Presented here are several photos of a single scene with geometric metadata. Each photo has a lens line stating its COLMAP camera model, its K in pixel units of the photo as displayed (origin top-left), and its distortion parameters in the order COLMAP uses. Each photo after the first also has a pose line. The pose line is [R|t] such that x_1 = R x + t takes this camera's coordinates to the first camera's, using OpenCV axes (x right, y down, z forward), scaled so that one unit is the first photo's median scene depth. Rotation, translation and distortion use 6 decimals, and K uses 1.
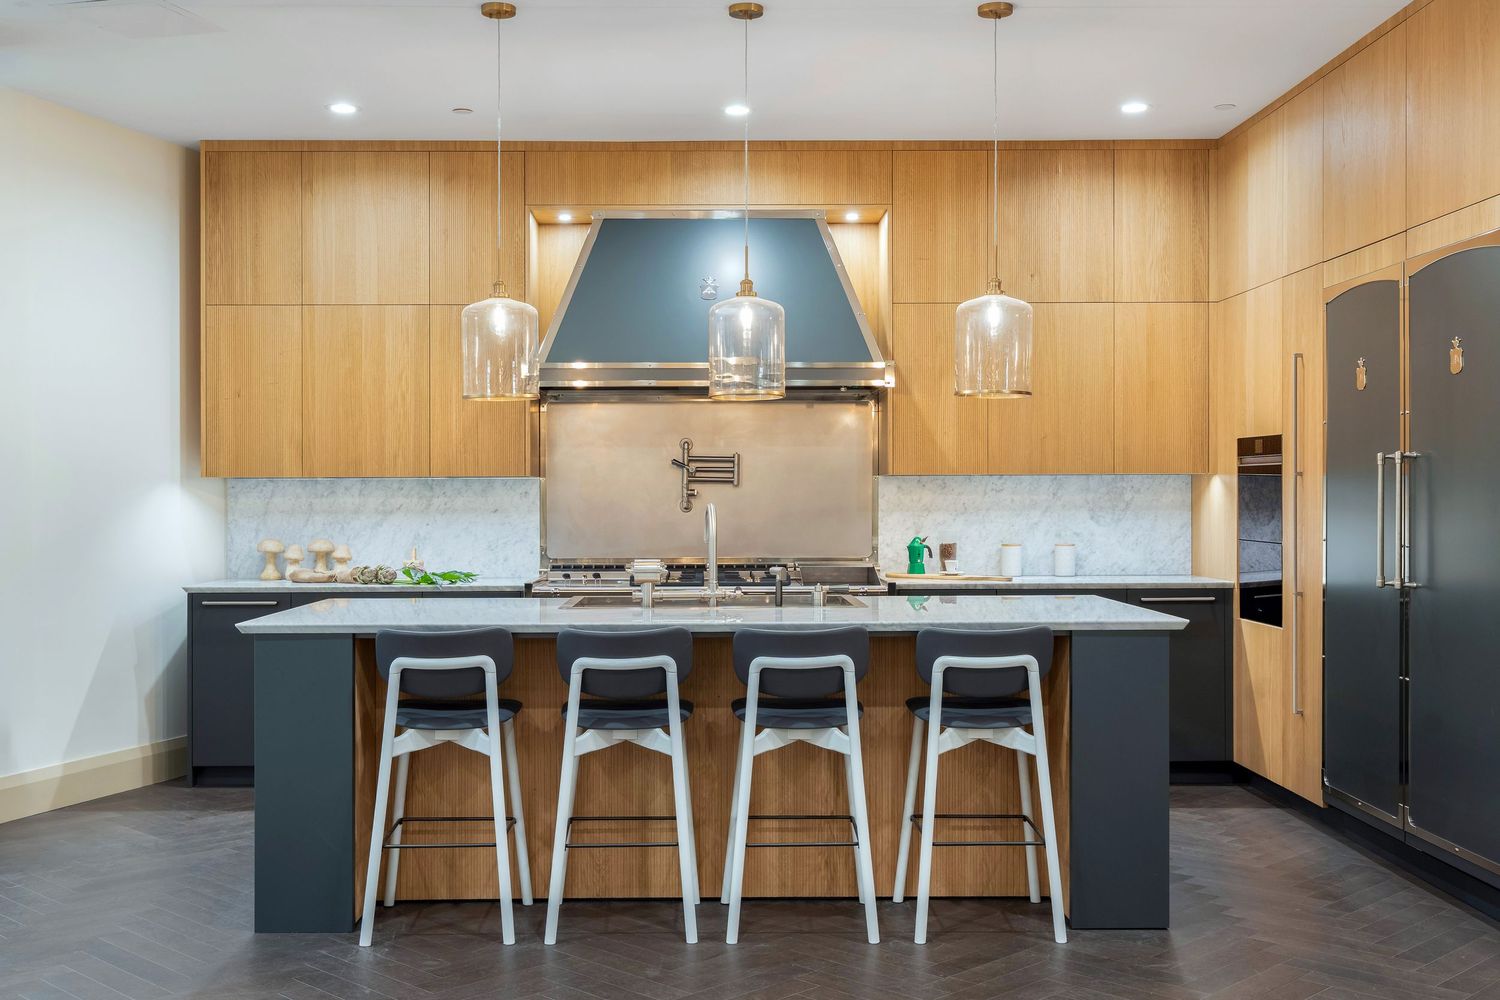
lens RADIAL K [[1575.4, 0, 749.2], [0, 1575.4, 496.8], [0, 0, 1]] dist [0.050372, 0.000000]
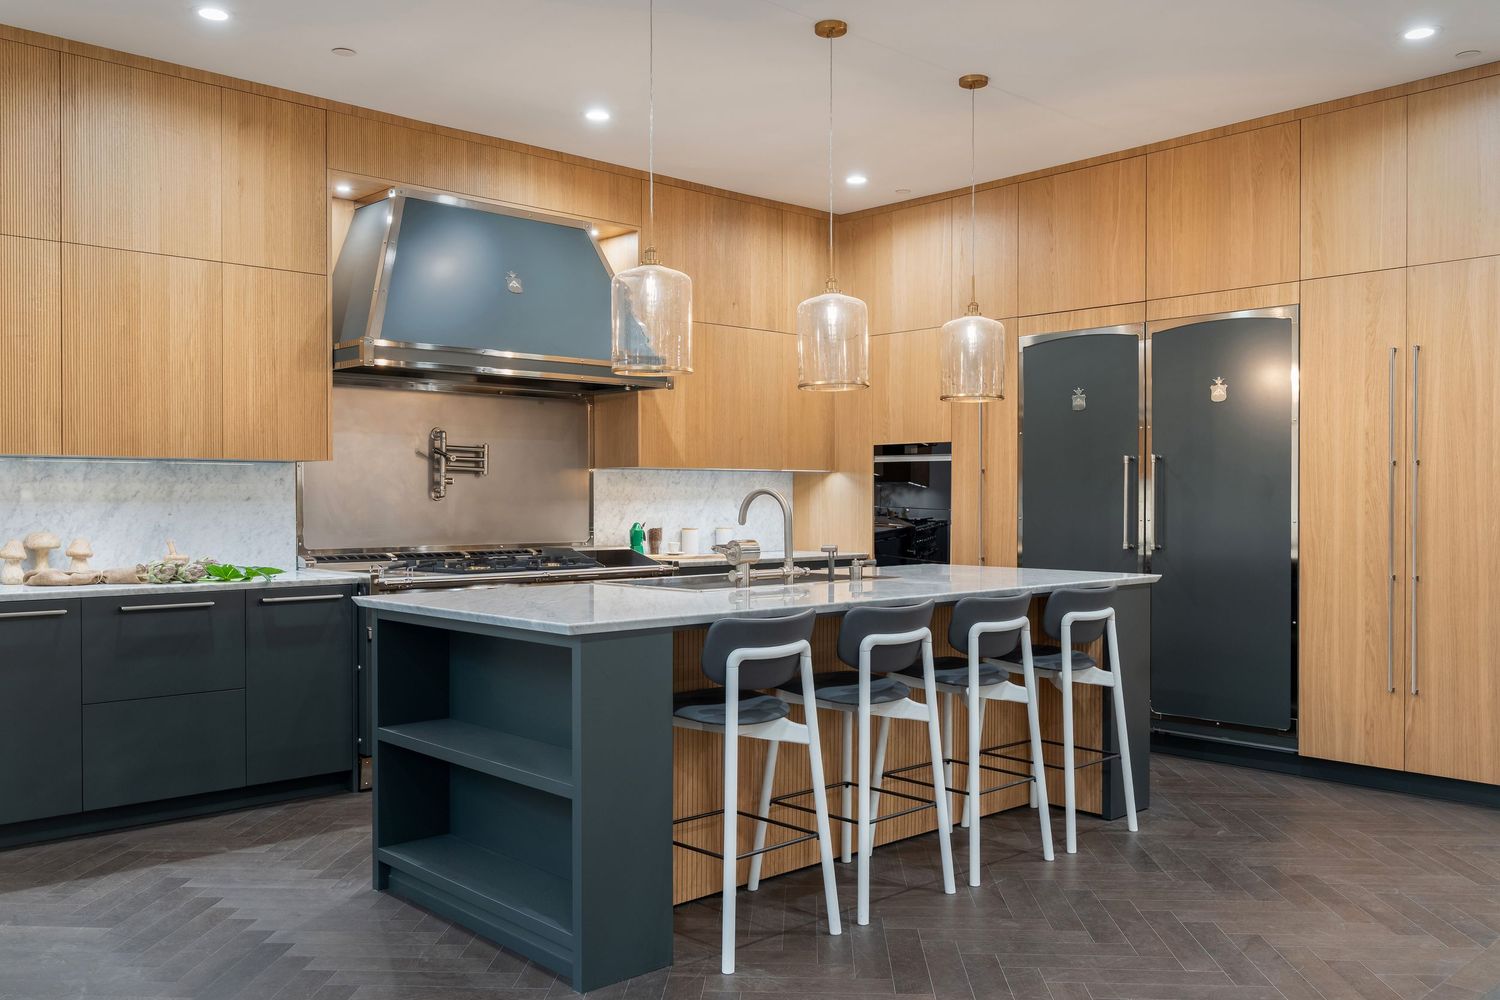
lens RADIAL K [[1234.8, 0, 750.1], [0, 1234.8, 504.3], [0, 0, 1]] dist [0.019113, -0.001418]
pose [[0.746255, -0.000045, 0.665660, -0.438052], [-0.001393, 0.999998, 0.001629, 0.010894], [-0.665659, -0.002143, 0.746253, 0.290345]]
